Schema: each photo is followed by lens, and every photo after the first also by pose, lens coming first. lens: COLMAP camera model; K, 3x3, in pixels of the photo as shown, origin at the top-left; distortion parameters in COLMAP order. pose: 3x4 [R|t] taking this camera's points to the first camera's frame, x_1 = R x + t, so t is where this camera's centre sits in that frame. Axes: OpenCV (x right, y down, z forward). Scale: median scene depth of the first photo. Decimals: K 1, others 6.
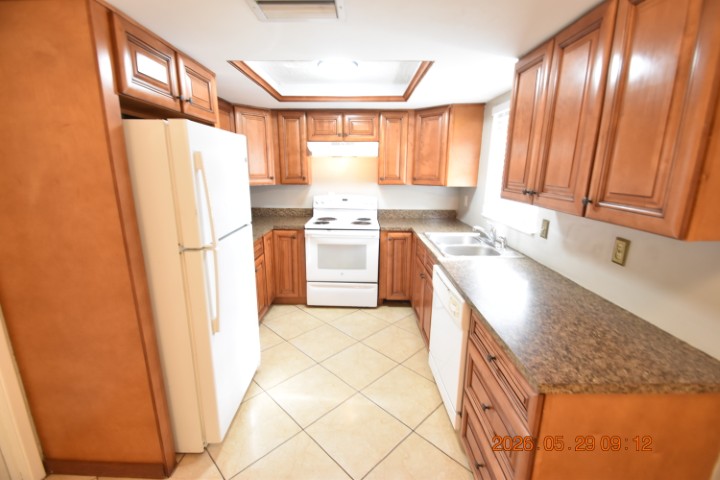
lens RADIAL K [[314.9, 0, 359.1], [0, 314.9, 243.1], [0, 0, 1]] dist [0.019939, -0.019941]
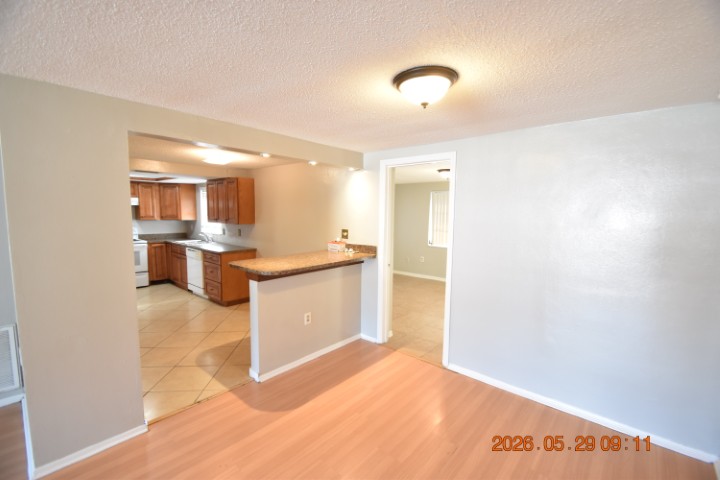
lens RADIAL K [[314.9, 0, 359.1], [0, 314.9, 243.1], [0, 0, 1]] dist [0.019939, -0.019941]
pose [[0.651039, -0.072346, 0.755588, -0.537962], [0.167480, 0.984605, -0.050032, 0.266505], [-0.740337, 0.159119, 0.653133, -1.189151]]
